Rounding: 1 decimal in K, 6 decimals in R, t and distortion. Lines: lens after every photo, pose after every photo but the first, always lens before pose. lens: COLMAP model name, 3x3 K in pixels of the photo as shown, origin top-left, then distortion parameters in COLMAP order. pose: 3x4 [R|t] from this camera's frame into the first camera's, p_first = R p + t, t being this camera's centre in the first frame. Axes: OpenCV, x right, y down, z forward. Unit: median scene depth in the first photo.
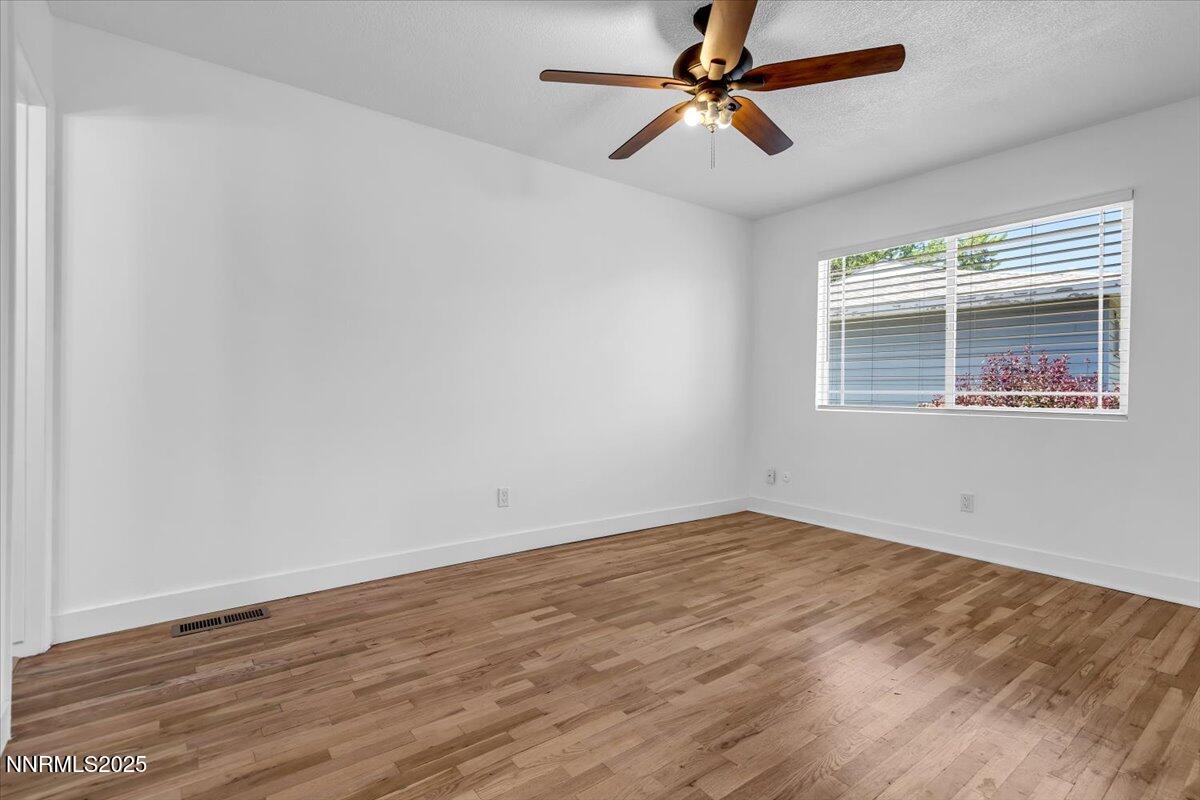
lens RADIAL K [[559.5, 0, 604.7], [0, 559.5, 386.7], [0, 0, 1]] dist [0.000912, 0.000072]
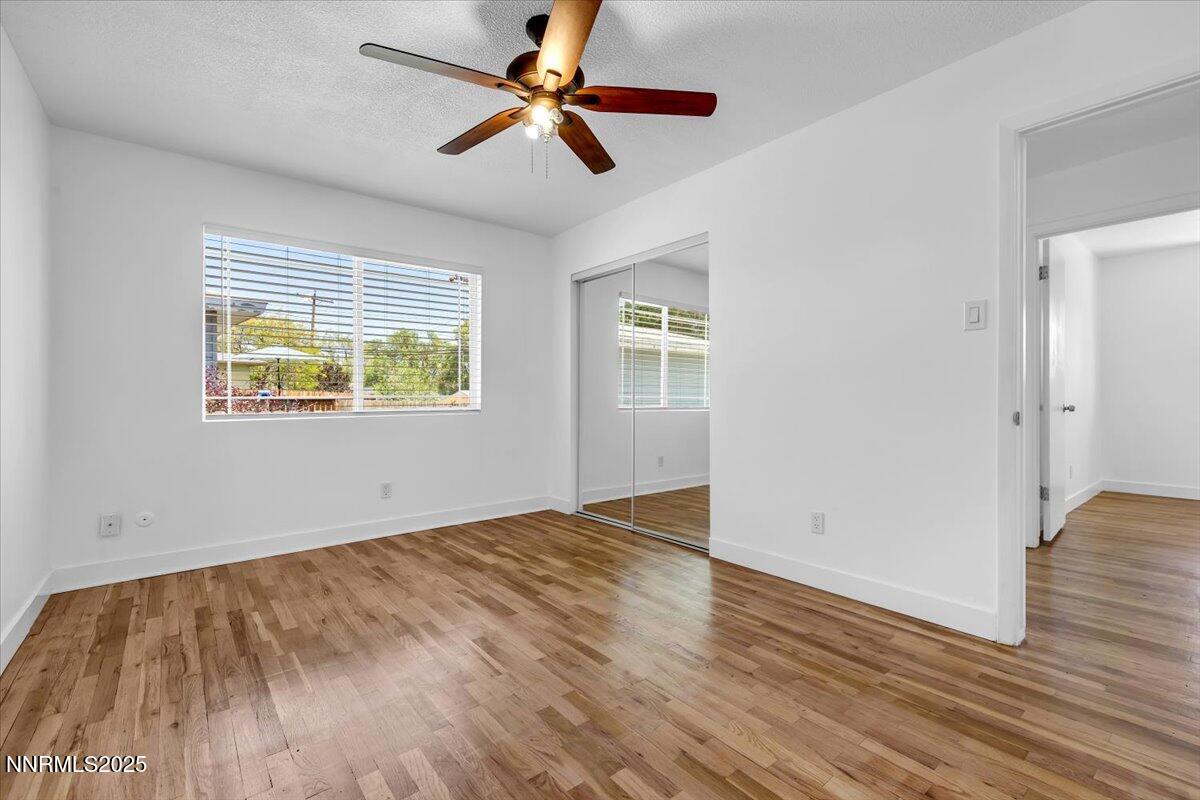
lens RADIAL K [[519.8, 0, 608.0], [0, 519.8, 399.2], [0, 0, 1]] dist [0.003860, 0.000216]
pose [[-0.024522, -0.015464, 0.999580, -0.603274], [-0.001660, 0.999880, 0.015428, -0.005330], [-0.999698, -0.001281, -0.024545, 0.728593]]
